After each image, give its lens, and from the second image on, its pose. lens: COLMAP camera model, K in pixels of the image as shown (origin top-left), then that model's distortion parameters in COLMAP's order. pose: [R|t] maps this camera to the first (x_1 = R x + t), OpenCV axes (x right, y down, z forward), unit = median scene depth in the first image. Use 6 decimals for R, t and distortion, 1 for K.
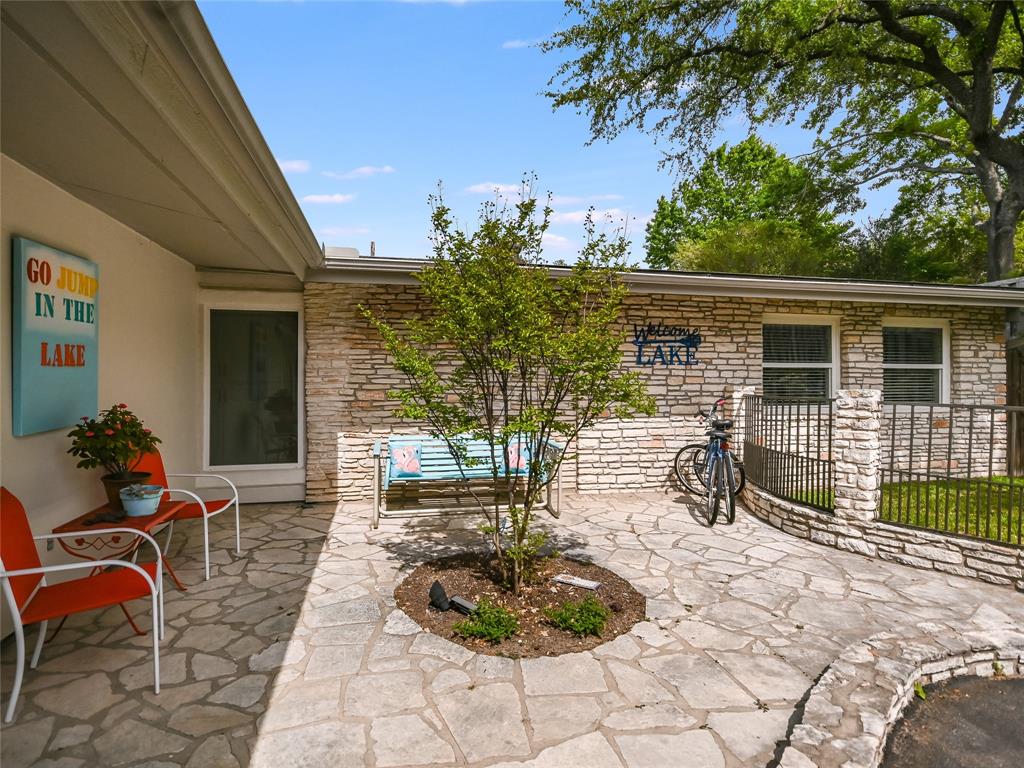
lens RADIAL K [[531.8, 0, 512.0], [0, 531.8, 384.0], [0, 0, 1]] dist [0.000727, -0.001006]
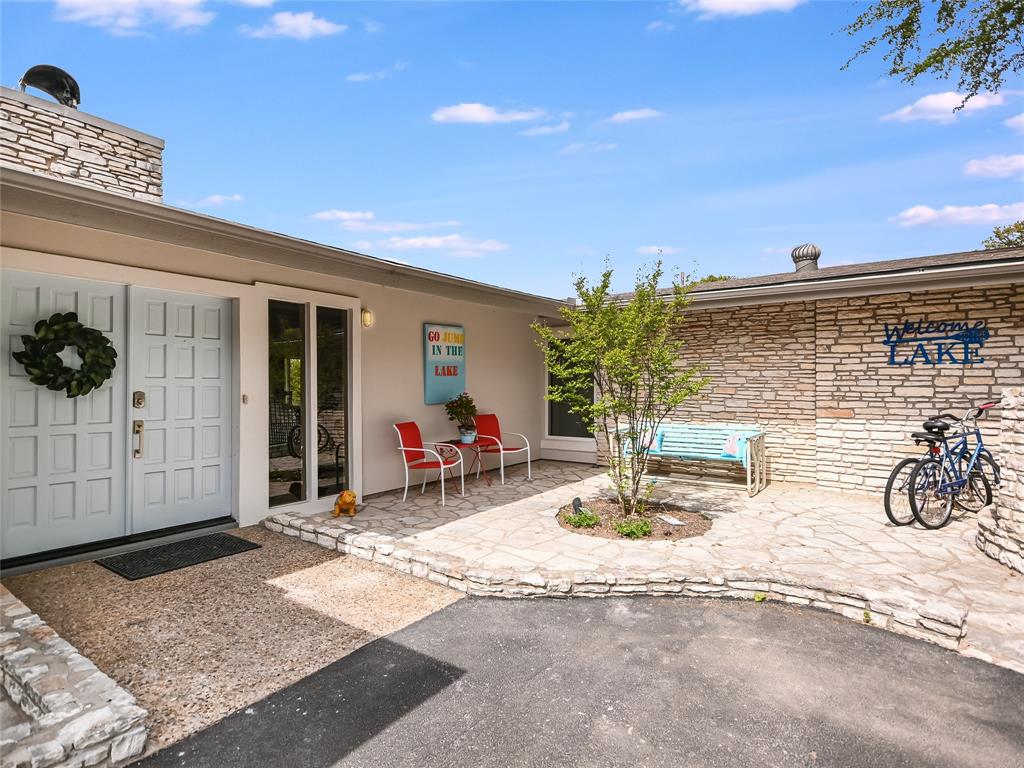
lens RADIAL K [[517.9, 0, 512.0], [0, 517.9, 384.0], [0, 0, 1]] dist [-0.001631, -0.000497]
pose [[0.677568, -0.004455, -0.735447, 0.459568], [-0.005265, 0.999927, -0.010908, 0.011901], [0.735441, 0.011263, 0.677495, -0.140171]]
